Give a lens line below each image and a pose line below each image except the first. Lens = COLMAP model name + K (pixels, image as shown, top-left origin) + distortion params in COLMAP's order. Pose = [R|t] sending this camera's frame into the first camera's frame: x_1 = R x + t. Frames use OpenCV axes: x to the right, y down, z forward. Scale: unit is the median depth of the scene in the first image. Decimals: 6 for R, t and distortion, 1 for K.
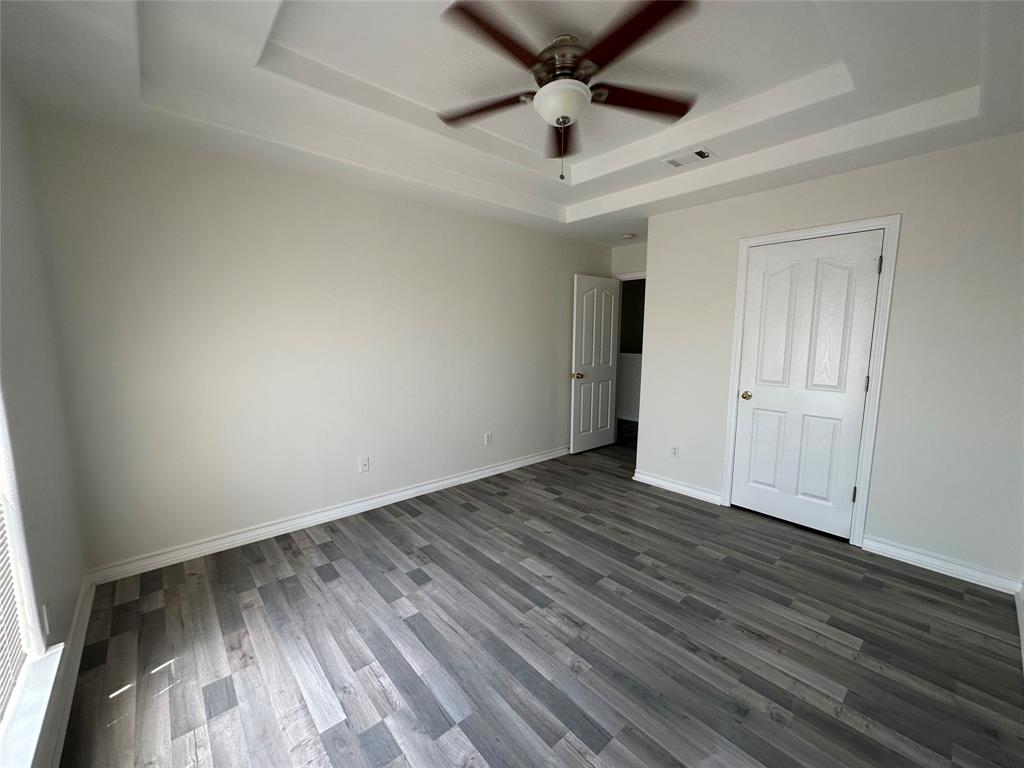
lens RADIAL K [[410.0, 0, 511.1], [0, 410.0, 383.9], [0, 0, 1]] dist [-0.002070, 0.000195]
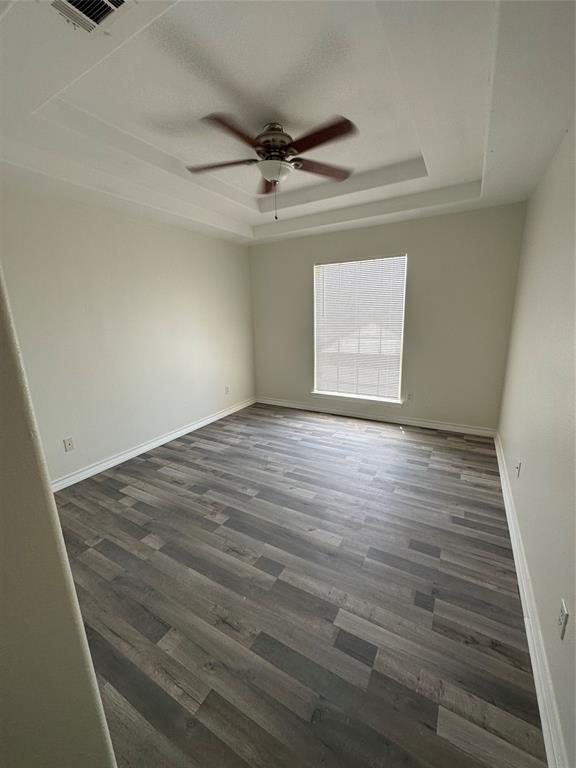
lens RADIAL K [[307.5, 0, 289.3], [0, 307.5, 384.2], [0, 0, 1]] dist [-0.002070, 0.000195]
pose [[-0.946216, 0.092040, -0.310168, 0.406207], [-0.019297, 0.940920, 0.338080, -0.255797], [0.322960, 0.325882, -0.888537, 1.851476]]
